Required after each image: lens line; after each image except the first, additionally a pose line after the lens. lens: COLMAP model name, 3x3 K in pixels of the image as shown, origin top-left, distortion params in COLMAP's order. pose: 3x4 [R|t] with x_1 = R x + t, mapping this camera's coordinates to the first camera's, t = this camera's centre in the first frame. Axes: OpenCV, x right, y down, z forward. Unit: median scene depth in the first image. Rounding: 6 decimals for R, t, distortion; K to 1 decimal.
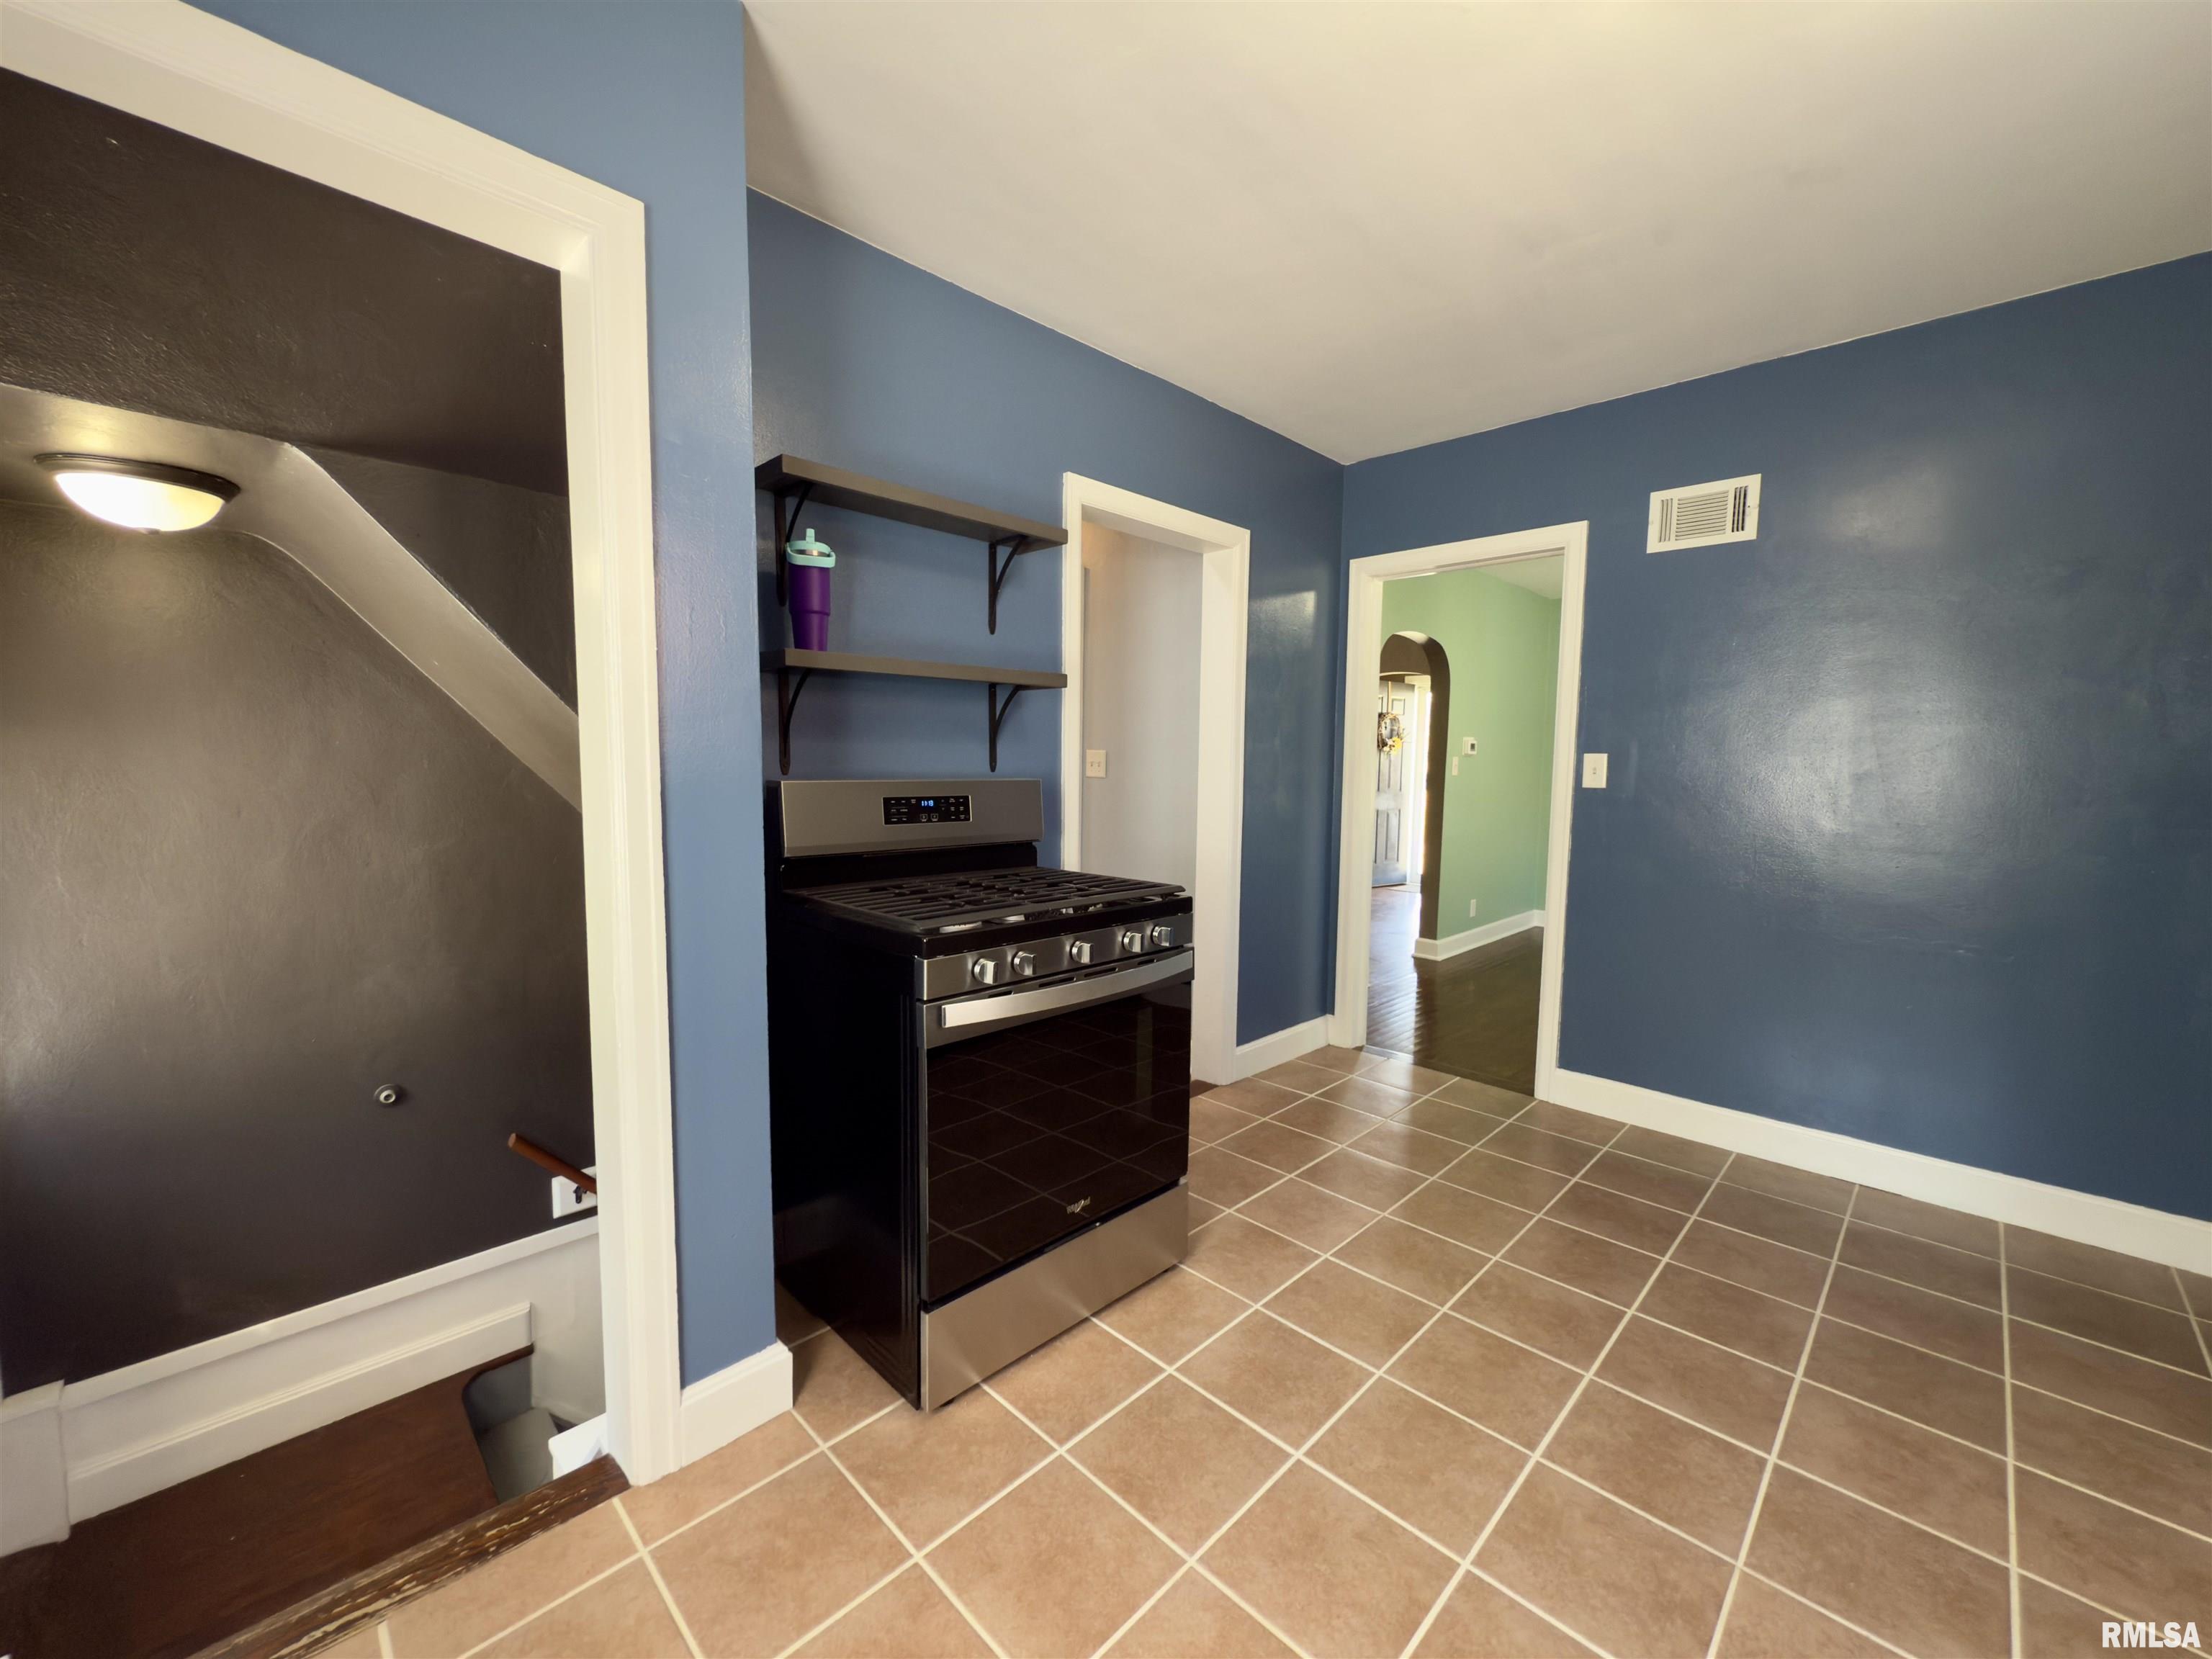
lens RADIAL K [[885.8, 0, 1106.0], [0, 885.8, 829.5], [0, 0, 1]] dist [0.001754, -0.000287]
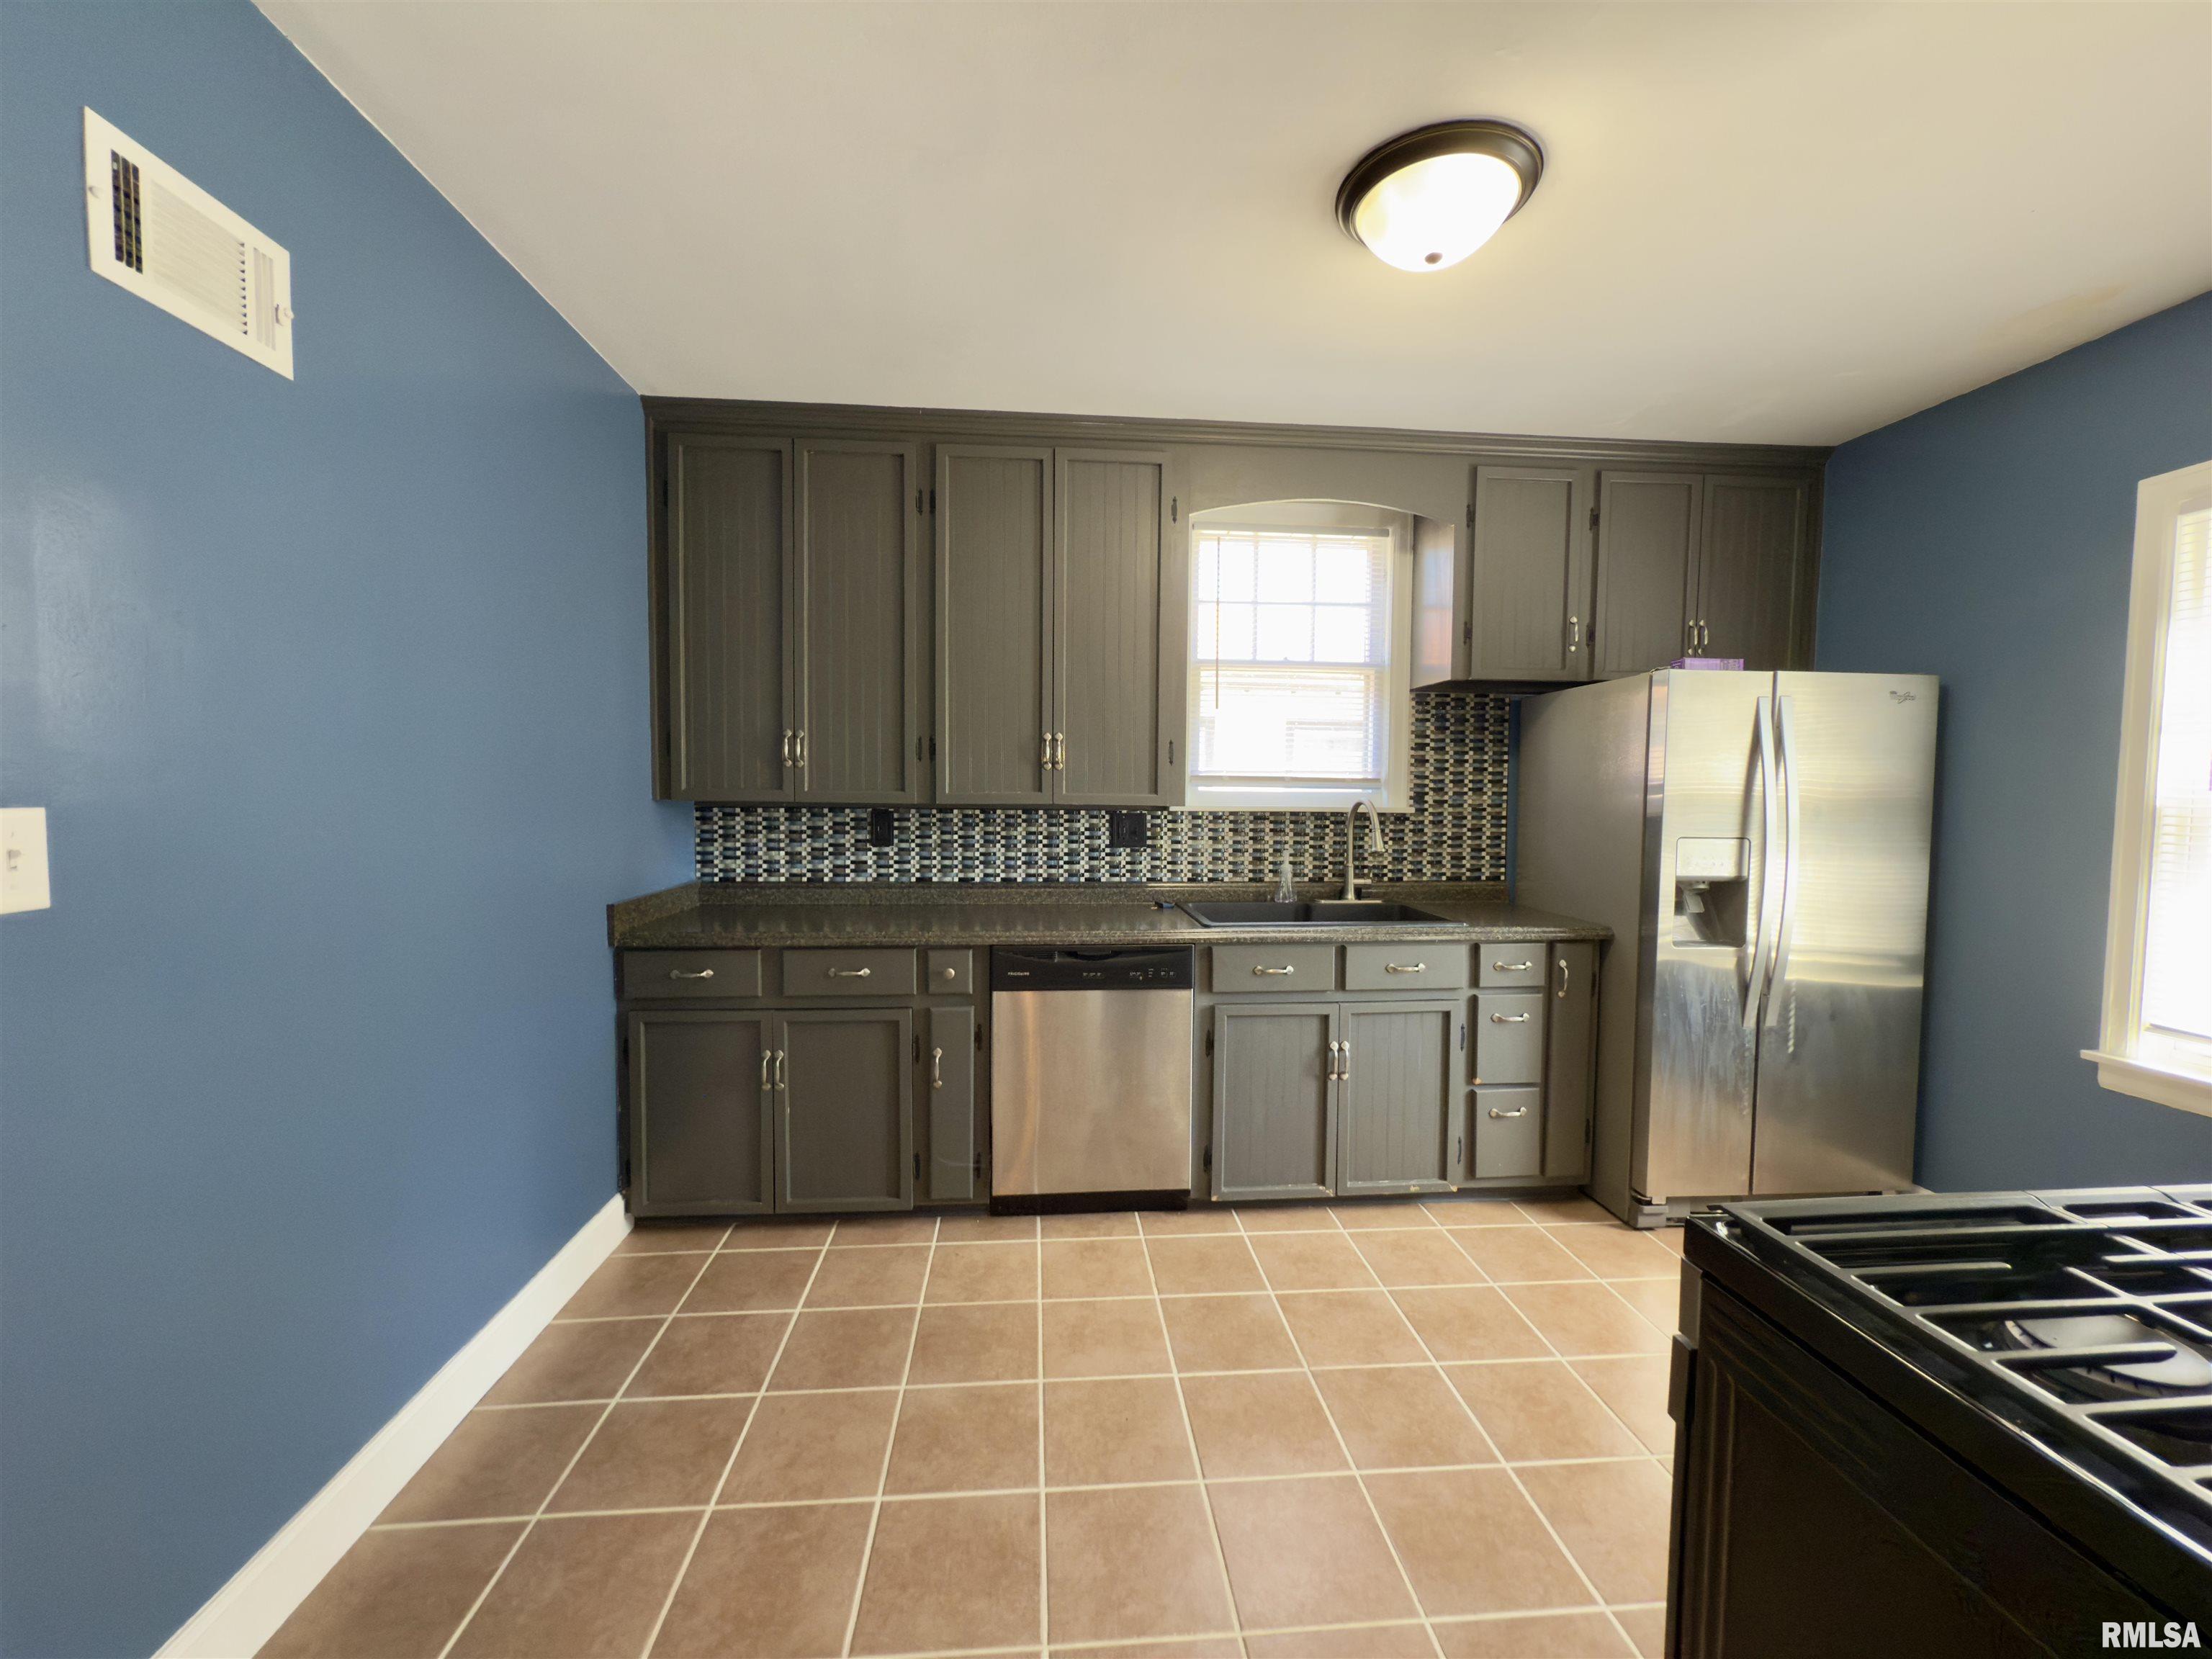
lens RADIAL K [[885.8, 0, 1106.0], [0, 885.8, 829.5], [0, 0, 1]] dist [0.001754, -0.000287]
pose [[-0.759513, -0.056092, 0.648069, 0.052622], [0.031795, 0.991883, 0.123112, -0.176146], [-0.649715, 0.114111, -0.751565, 1.624848]]
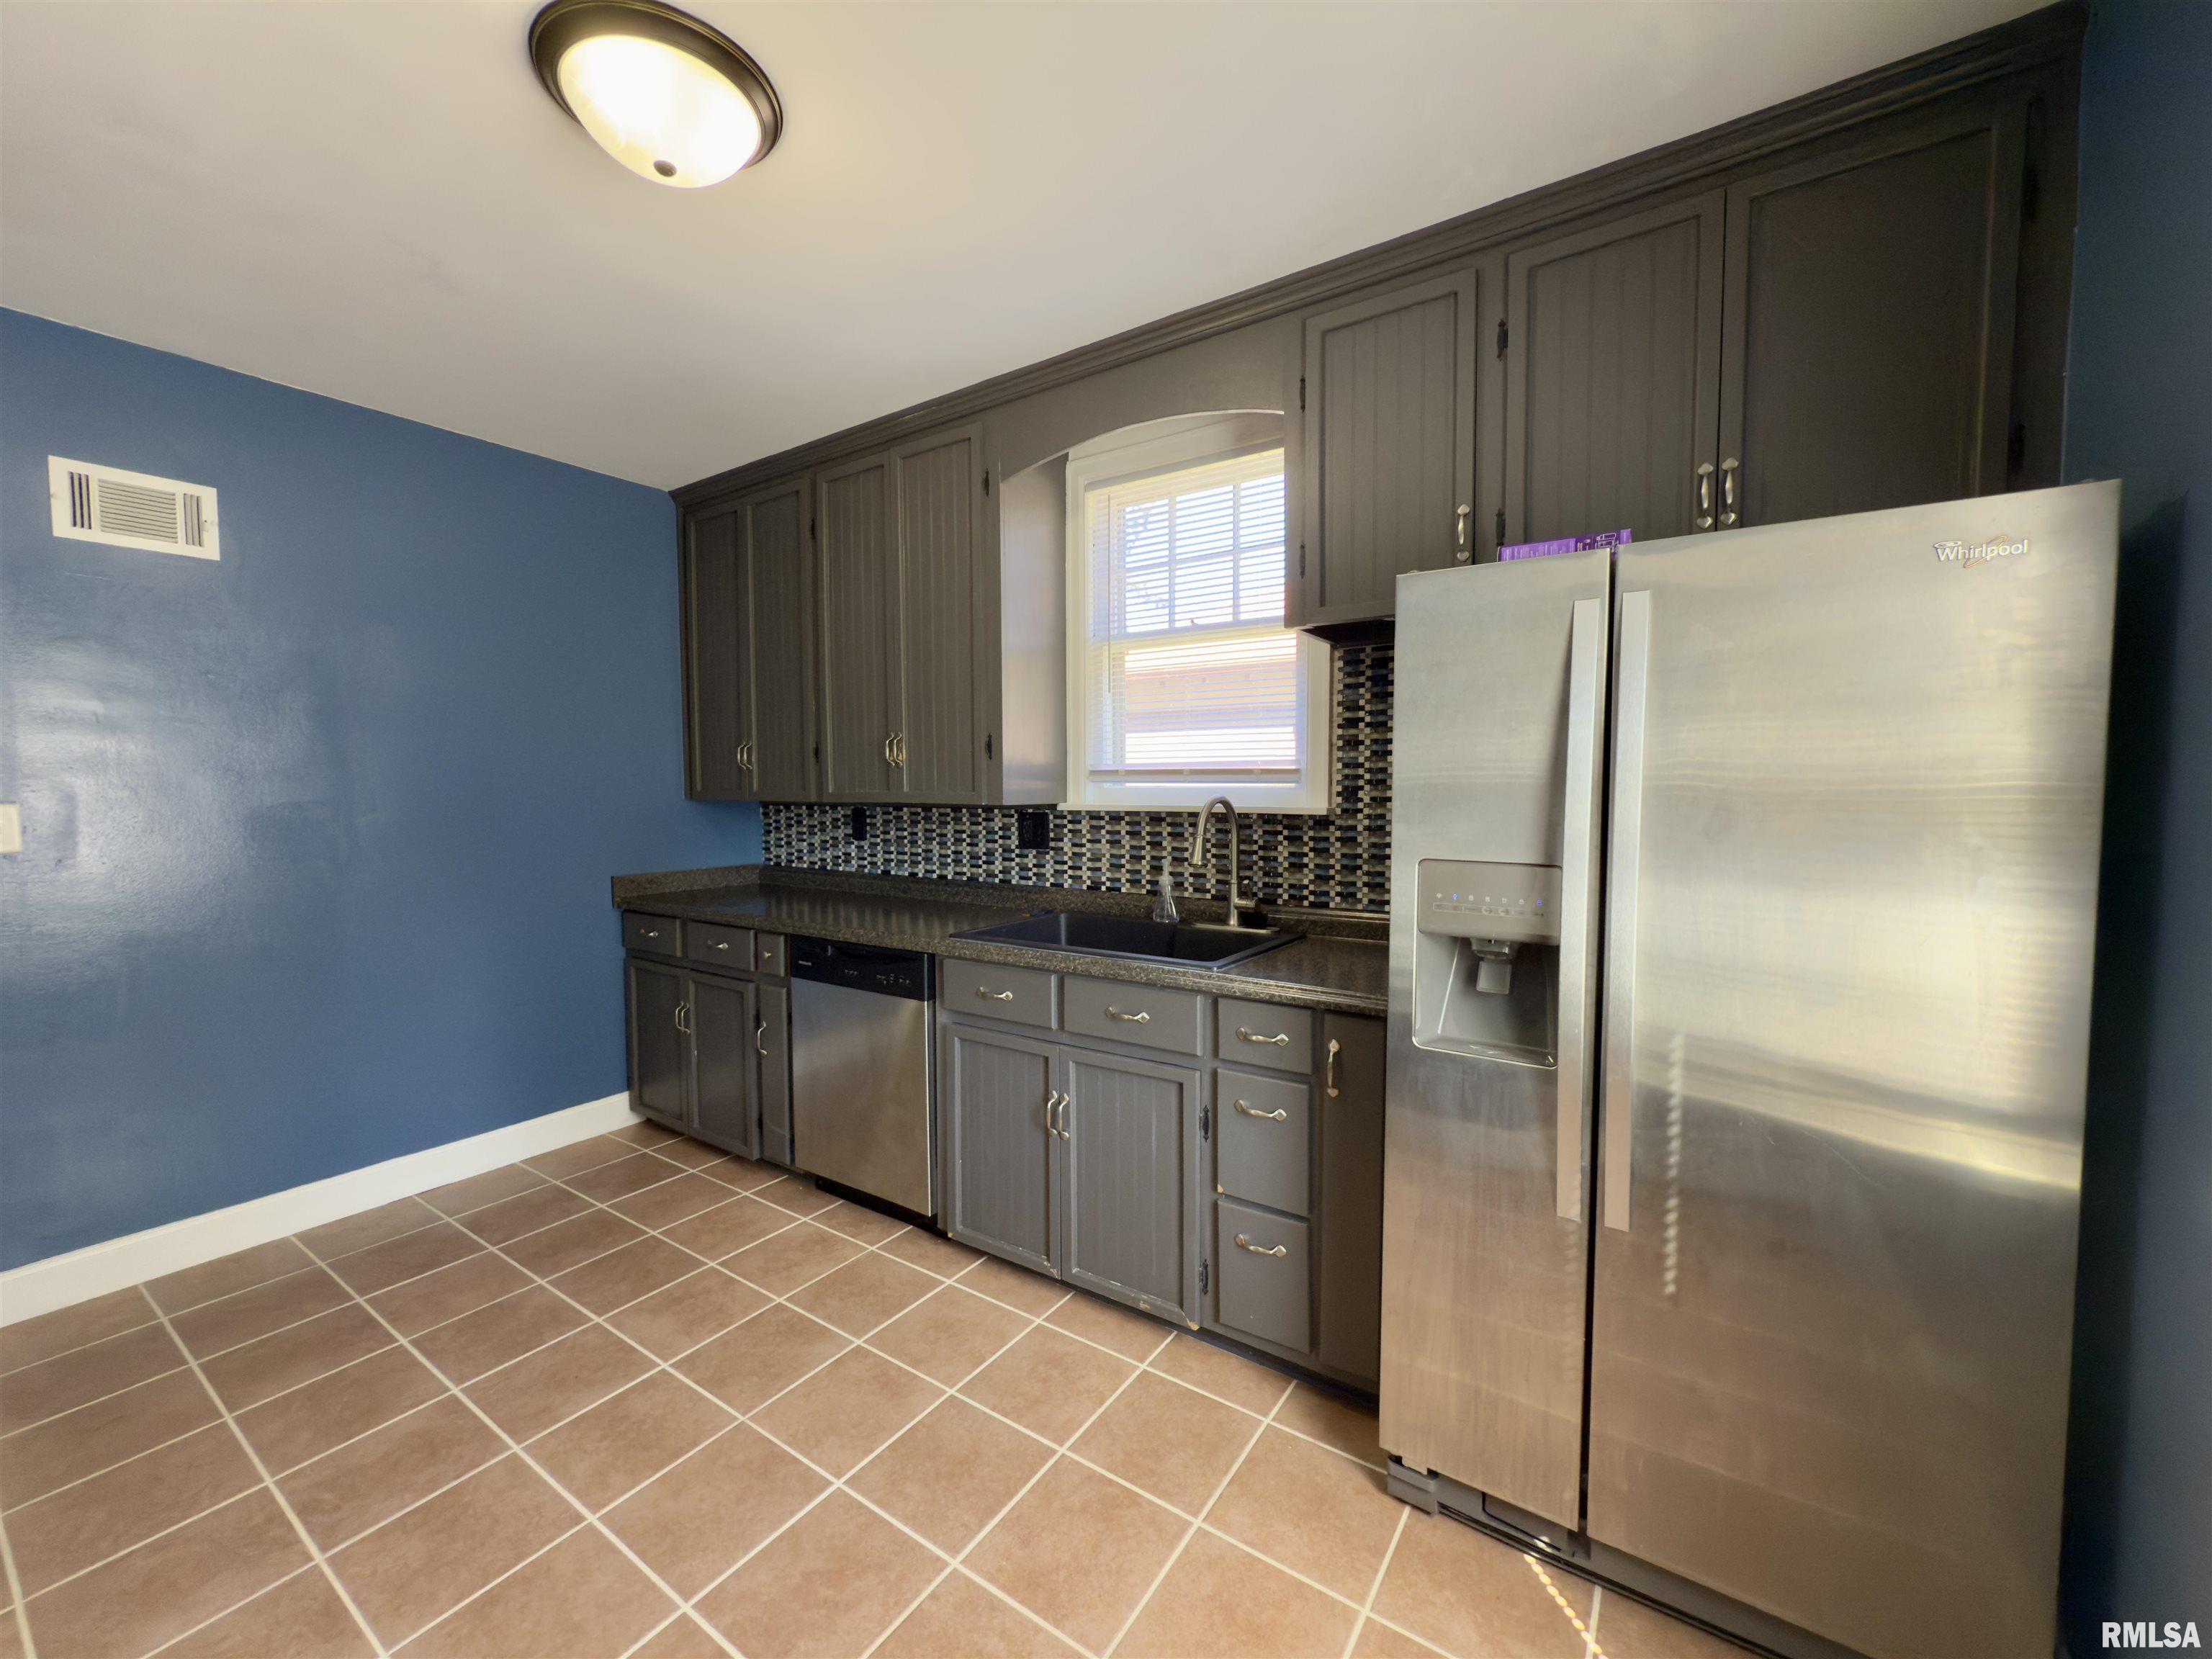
lens RADIAL K [[885.8, 0, 1106.0], [0, 885.8, 829.5], [0, 0, 1]] dist [0.001754, -0.000287]
pose [[-0.176518, -0.067150, 0.982004, -0.466737], [0.083962, 0.993007, 0.082995, -0.085735], [-0.980710, 0.097101, -0.169646, 0.445652]]
